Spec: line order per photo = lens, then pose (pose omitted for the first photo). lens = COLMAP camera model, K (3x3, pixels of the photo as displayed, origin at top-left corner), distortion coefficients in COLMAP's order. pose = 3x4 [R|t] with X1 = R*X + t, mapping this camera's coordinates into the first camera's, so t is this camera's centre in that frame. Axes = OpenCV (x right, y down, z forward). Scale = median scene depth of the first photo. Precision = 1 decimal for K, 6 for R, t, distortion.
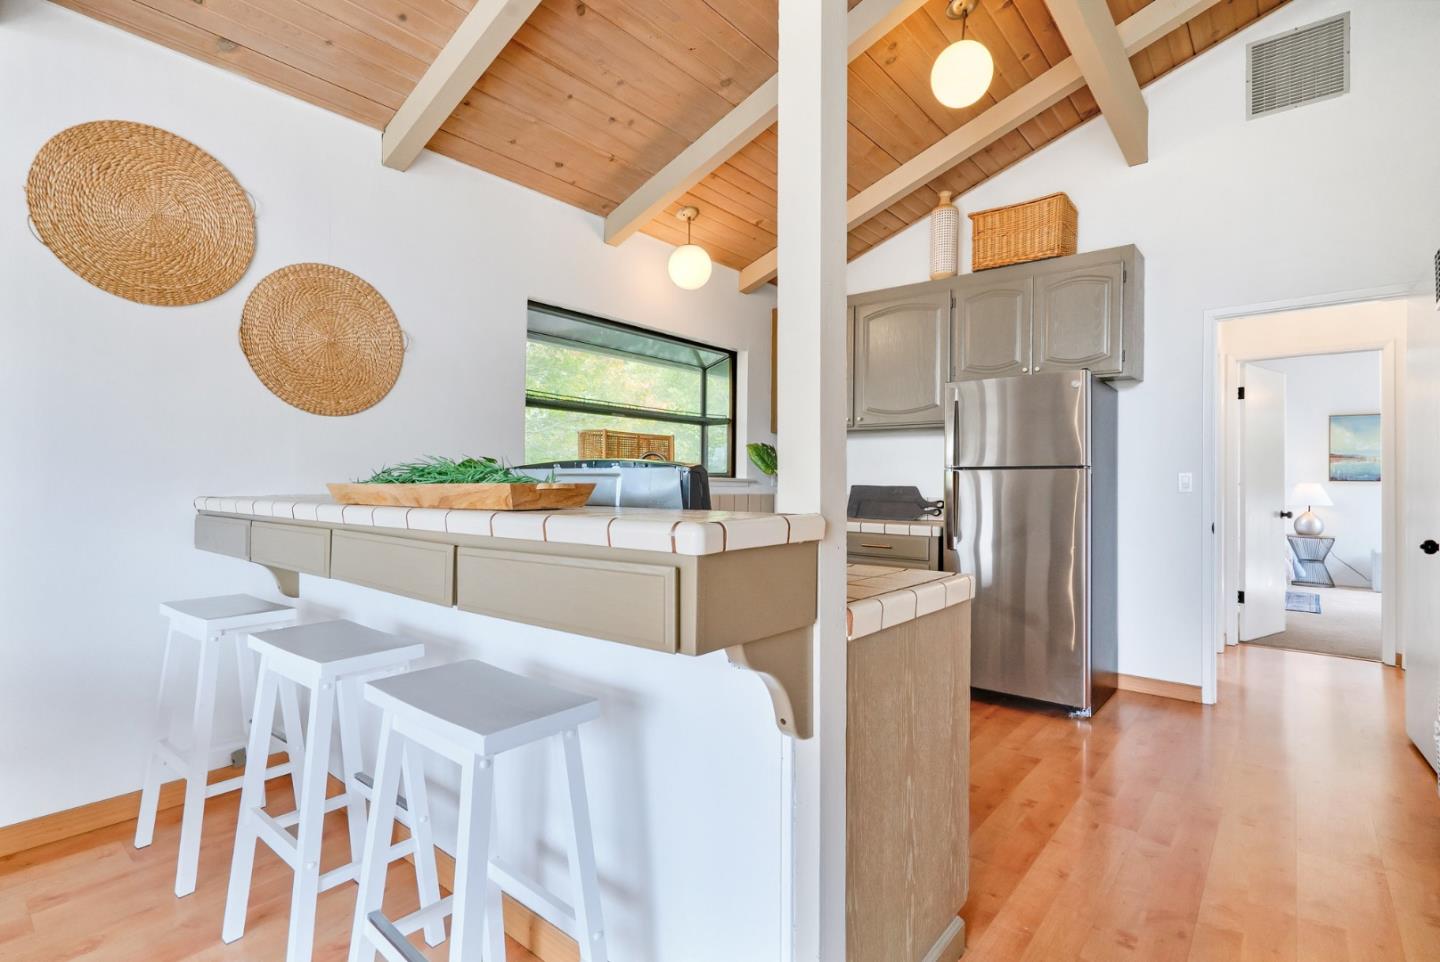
lens RADIAL K [[690.3, 0, 718.4], [0, 690.3, 473.2], [0, 0, 1]] dist [-0.002327, 0.004324]
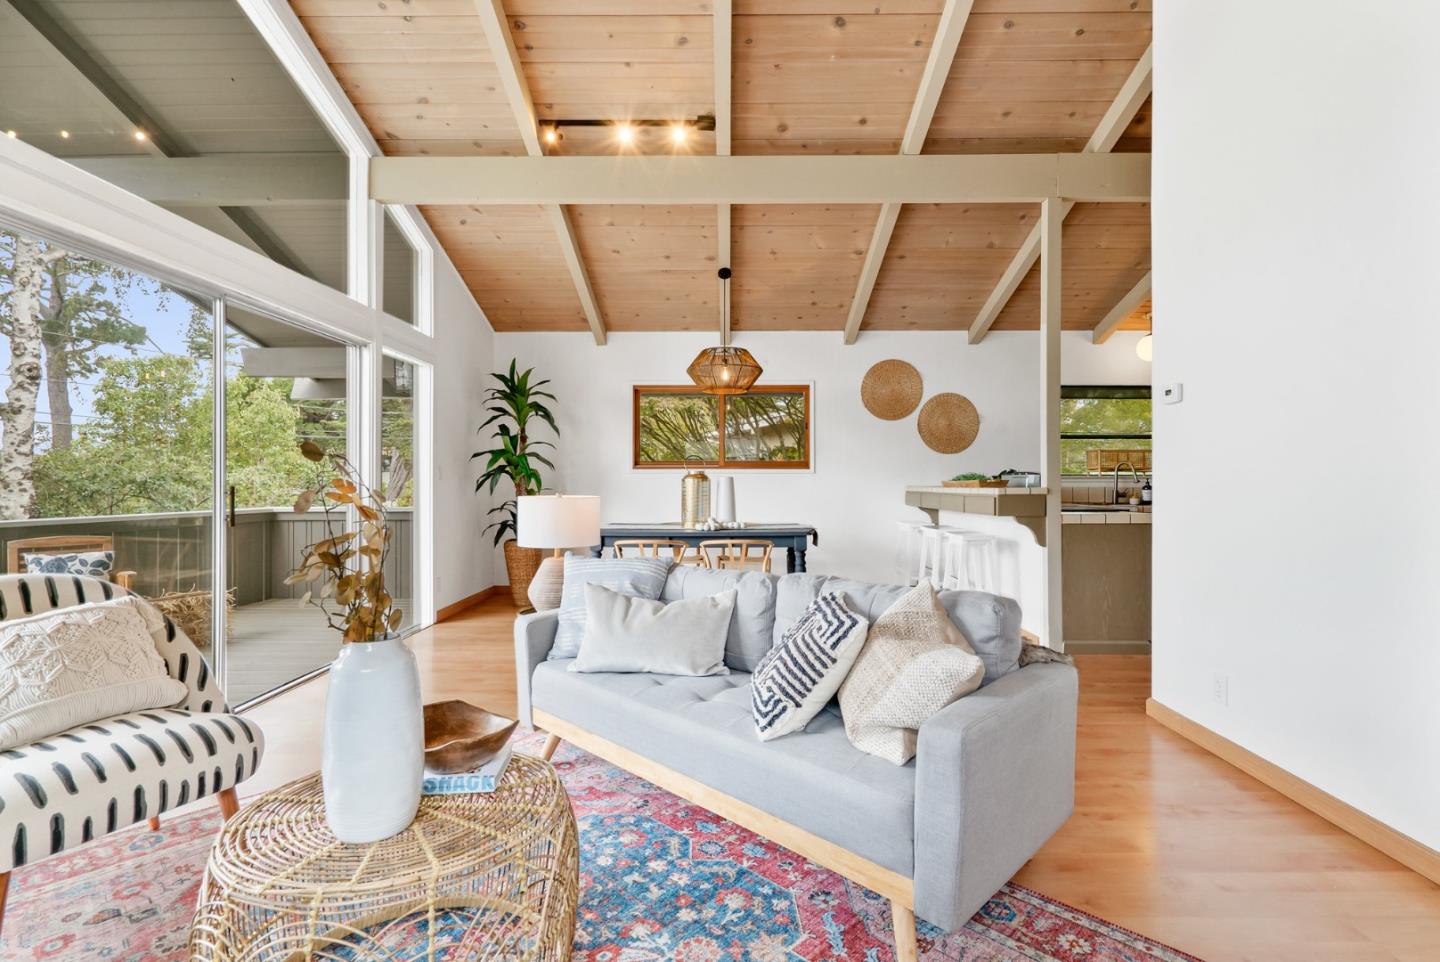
lens RADIAL K [[690.3, 0, 726.3], [0, 690.3, 480.2], [0, 0, 1]] dist [-0.002327, 0.004324]
pose [[0.632835, -0.004939, -0.774271, 0.668636], [0.014417, 0.999881, 0.005404, -0.010177], [0.774152, -0.014582, 0.632831, -0.936295]]
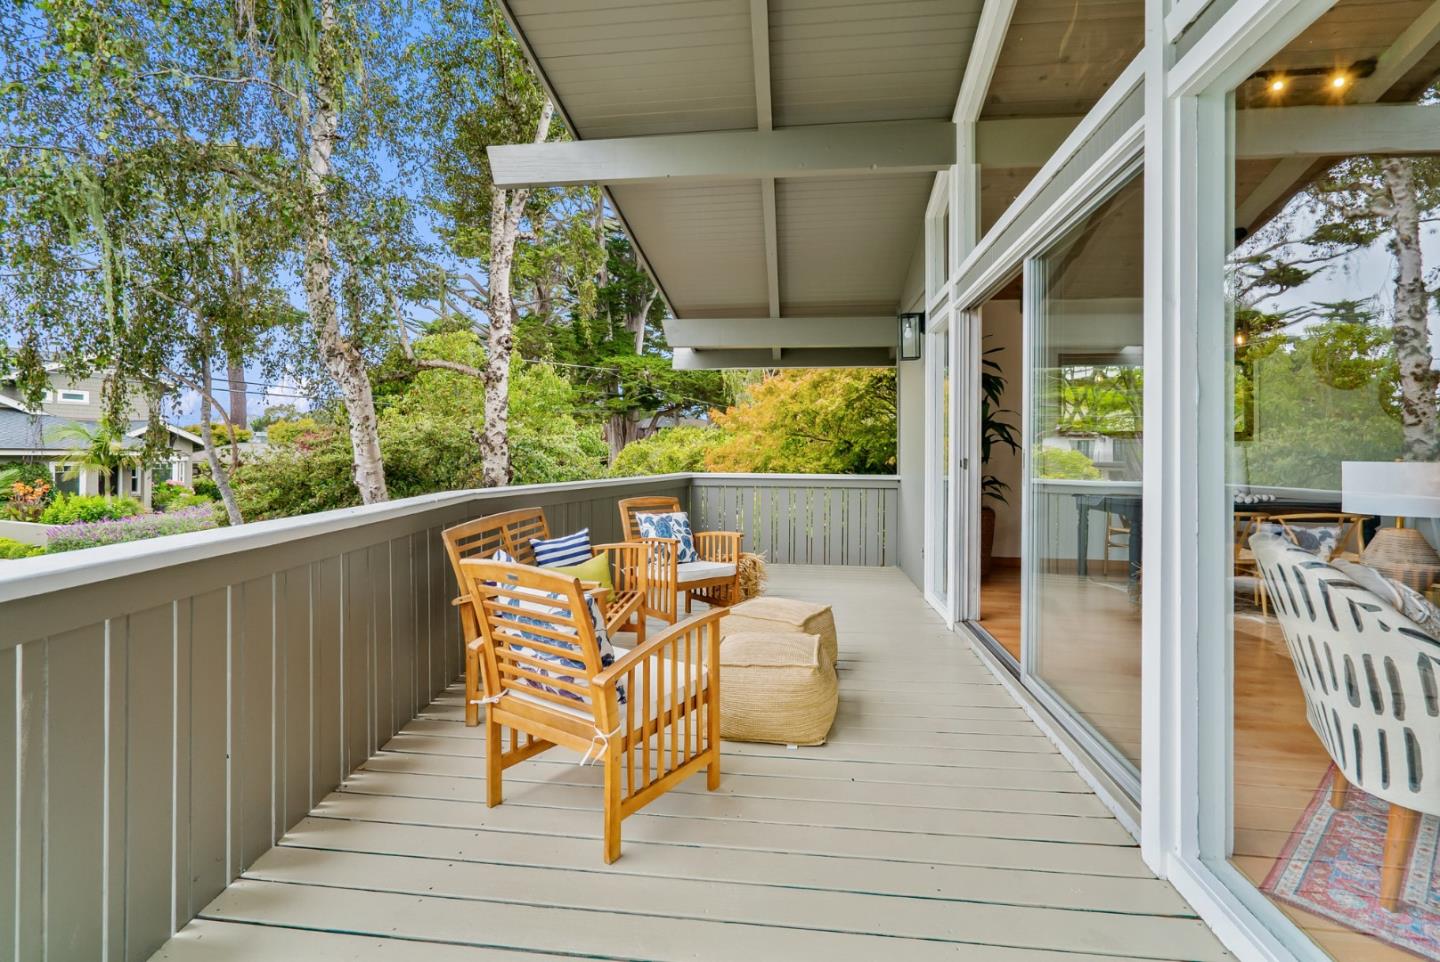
lens RADIAL K [[690.3, 0, 719.2], [0, 690.3, 451.1], [0, 0, 1]] dist [-0.002327, 0.004324]
pose [[0.544018, -0.002139, -0.839071, 0.078066], [0.004202, 0.999991, 0.000174, -0.005193], [0.839063, -0.003620, 0.544022, -1.719895]]
